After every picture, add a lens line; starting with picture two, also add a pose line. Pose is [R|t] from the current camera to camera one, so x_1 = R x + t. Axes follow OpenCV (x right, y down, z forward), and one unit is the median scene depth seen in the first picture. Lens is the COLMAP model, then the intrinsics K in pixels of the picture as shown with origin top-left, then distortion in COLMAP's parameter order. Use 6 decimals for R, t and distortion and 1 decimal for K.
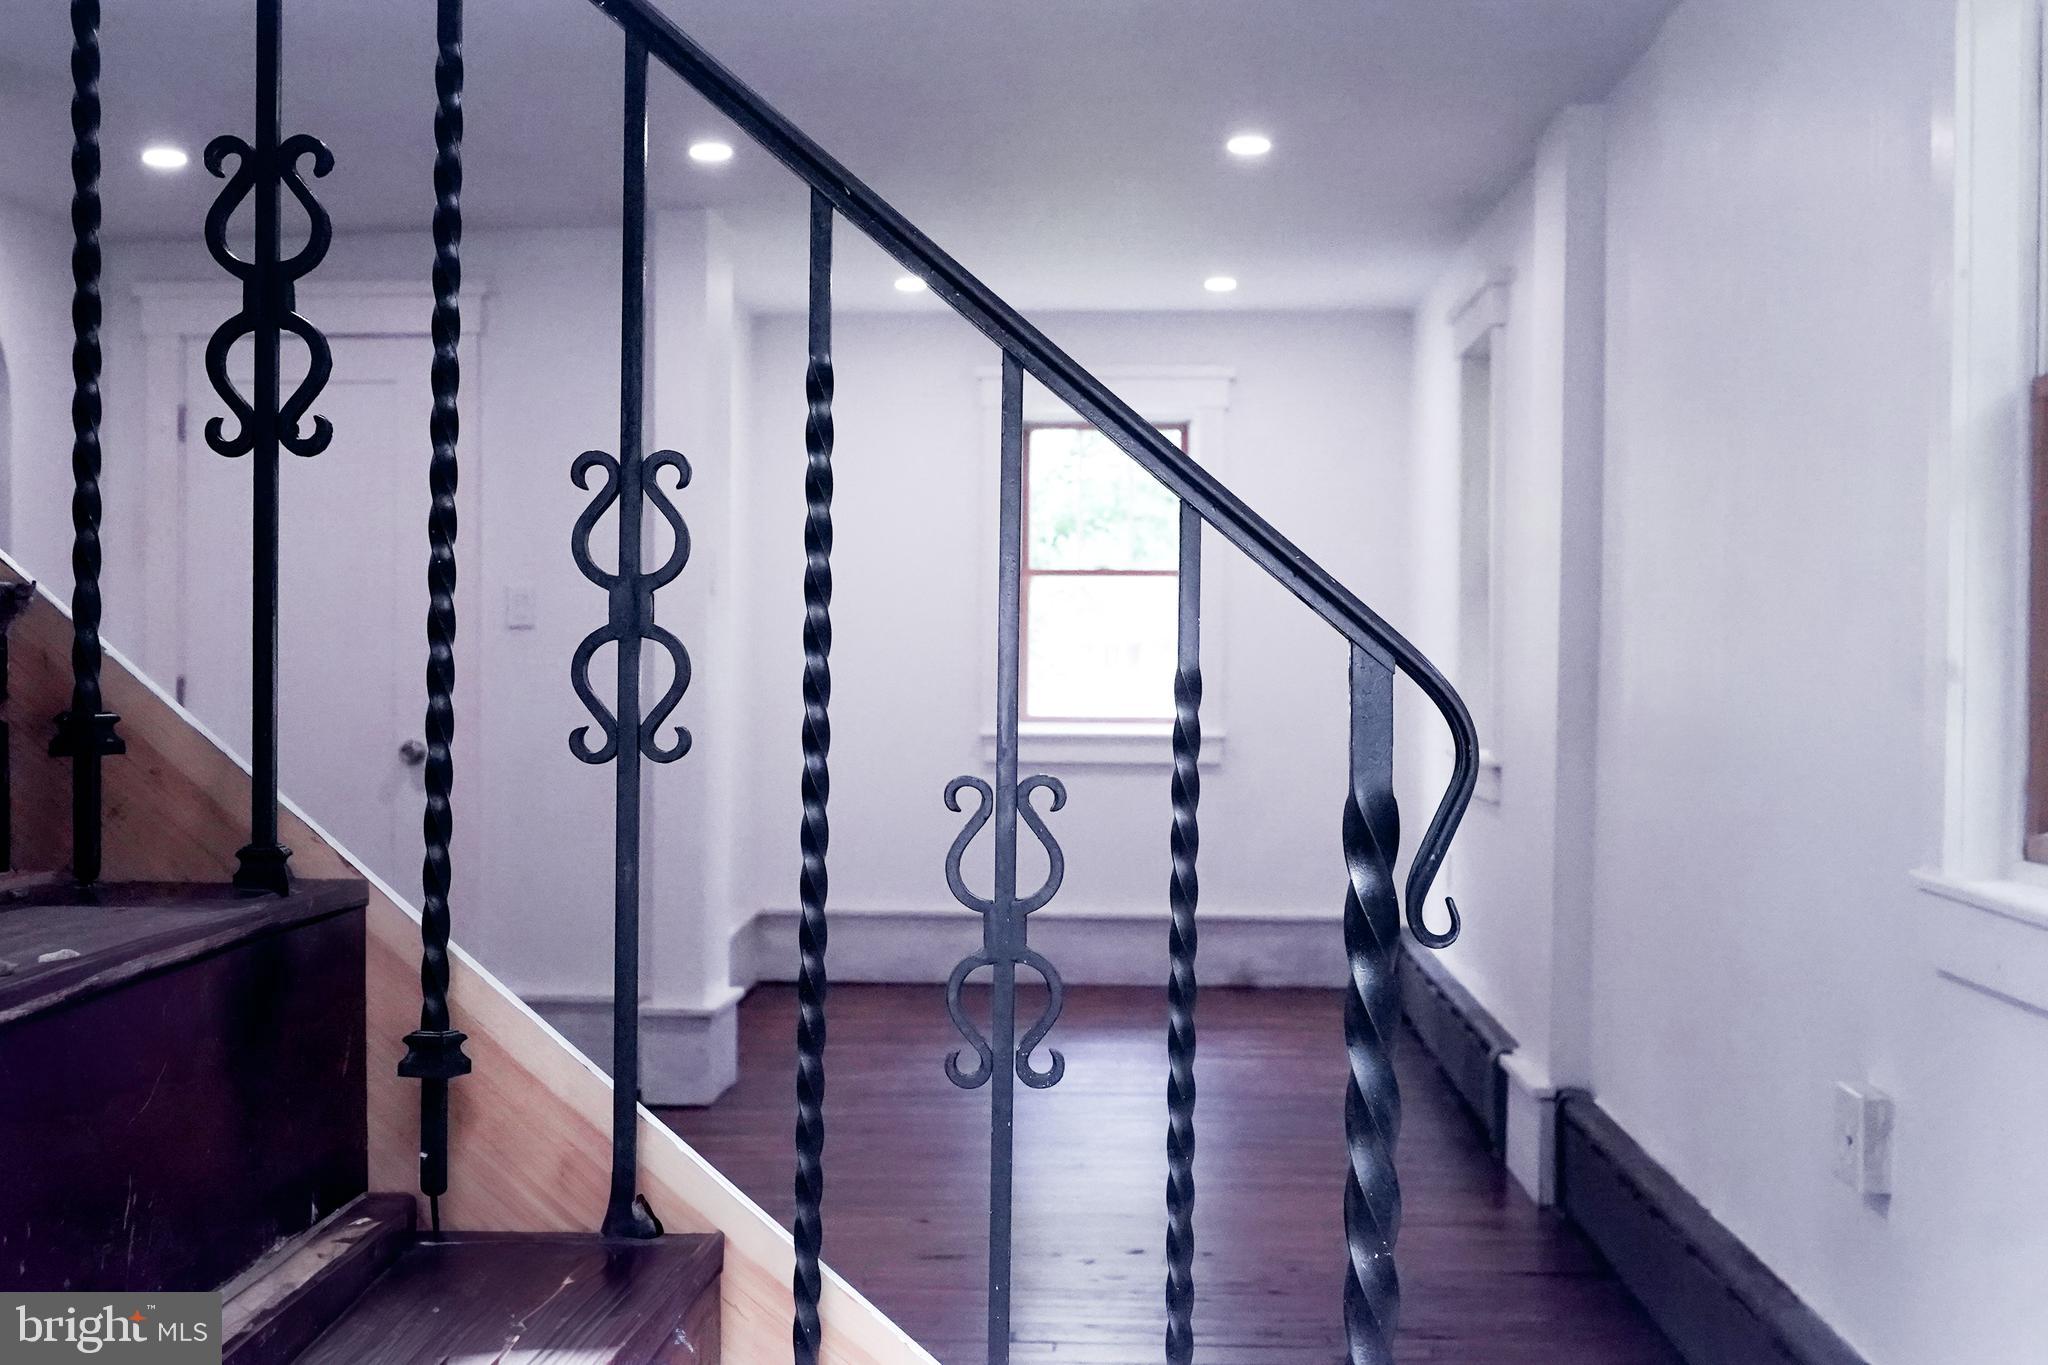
lens RADIAL K [[2683.3, 0, 1024.0], [0, 2683.3, 682.5], [0, 0, 1]] dist [-0.004733, 0.003818]
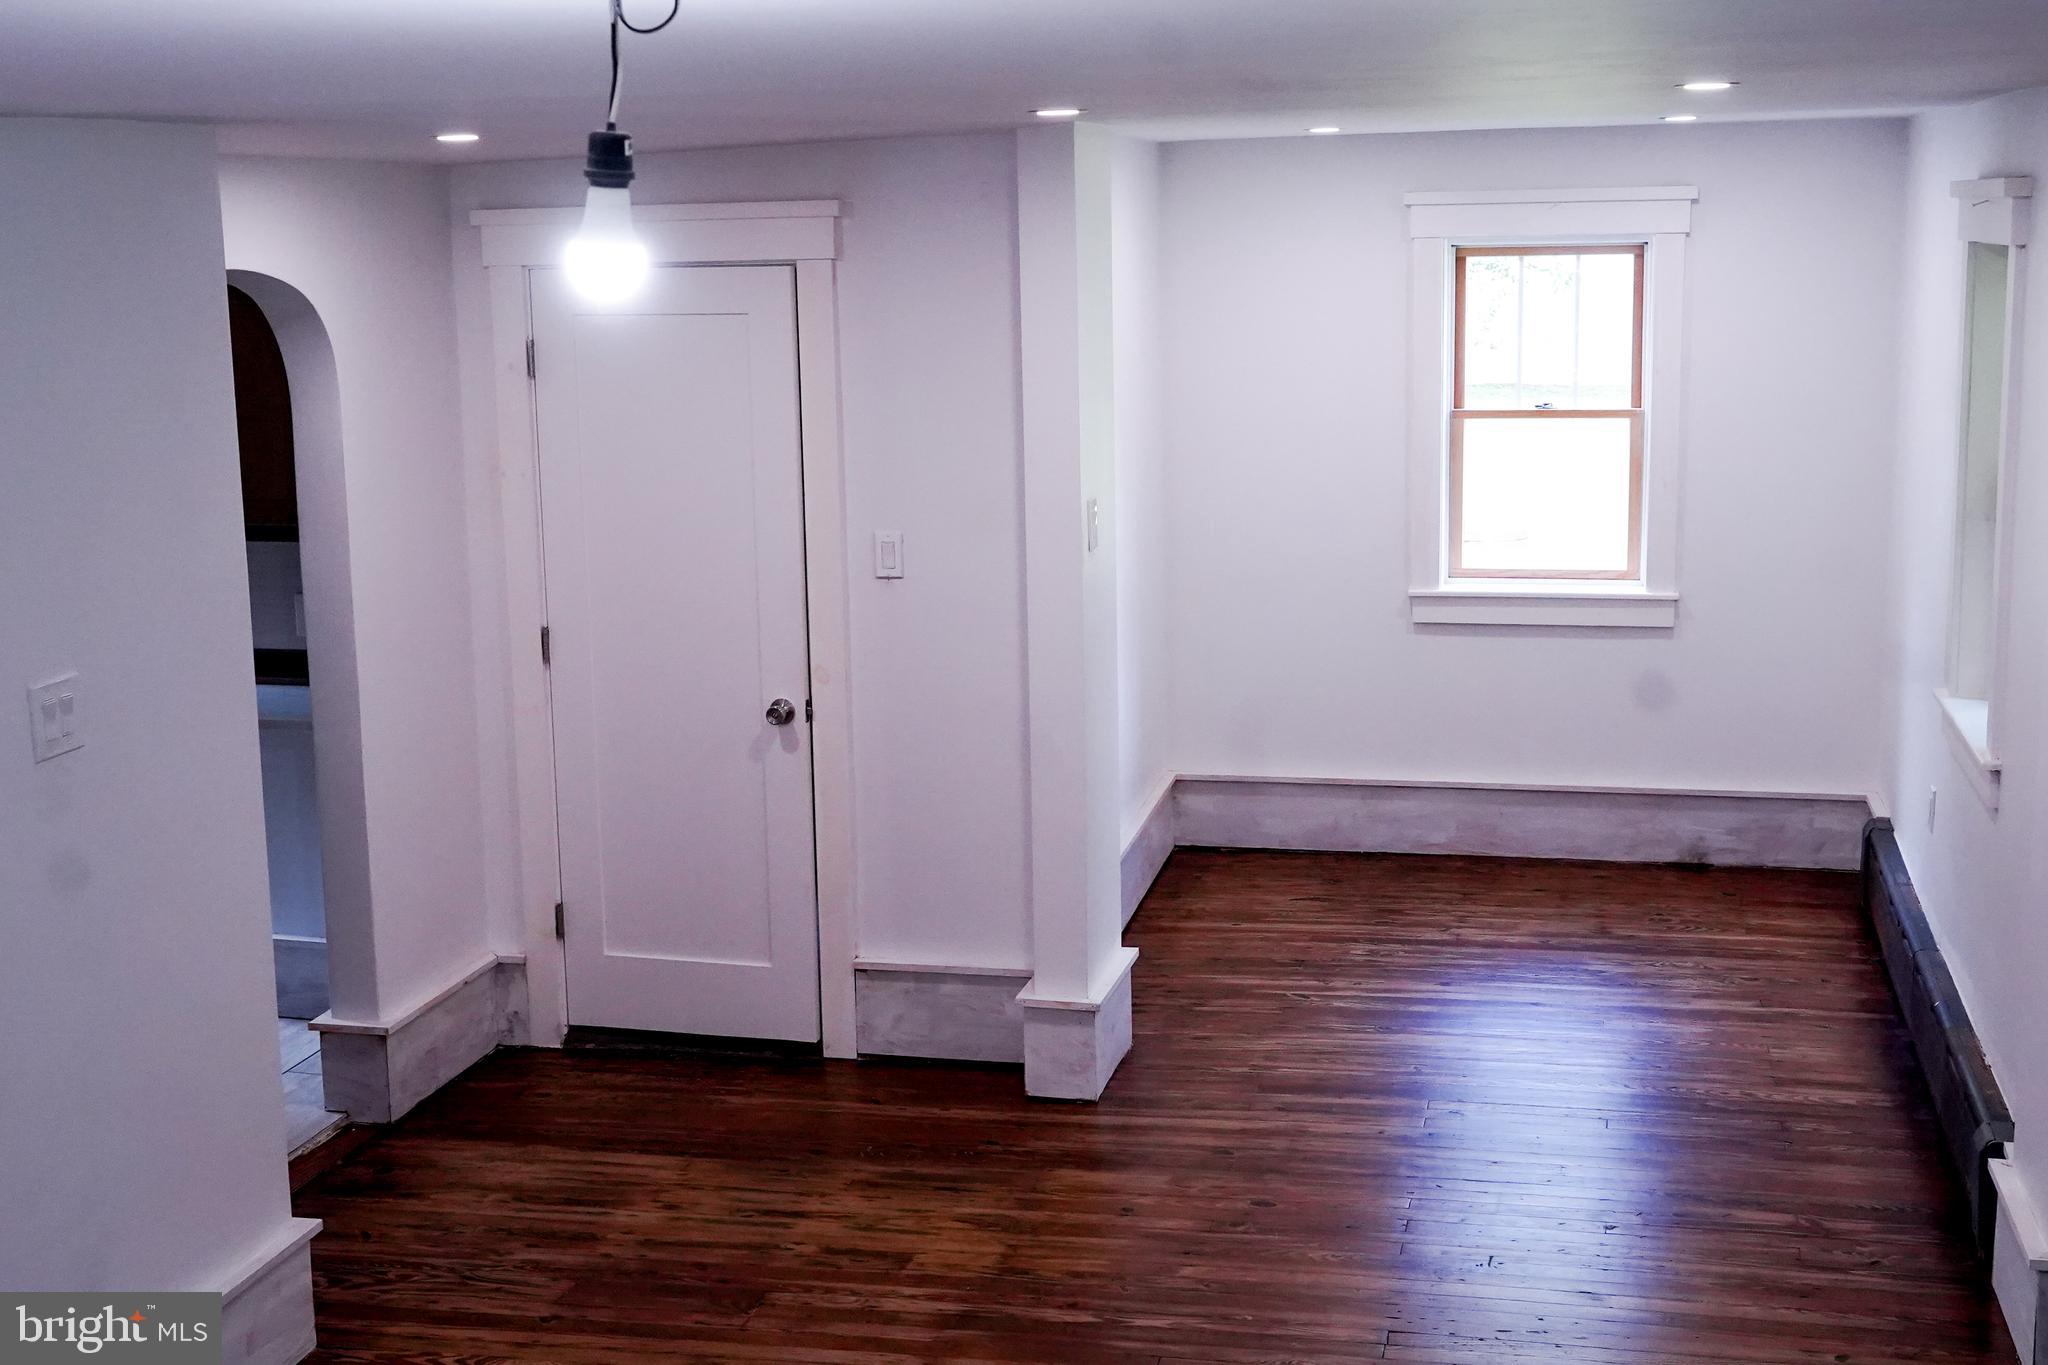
lens RADIAL K [[2497.5, 0, 1027.0], [0, 2497.5, 673.7], [0, 0, 1]] dist [-0.011257, 0.031896]
pose [[0.982394, 0.006789, -0.186695, 0.019904], [0.026071, 0.984578, 0.172990, -0.135994], [0.184991, -0.174812, 0.967067, 0.170515]]
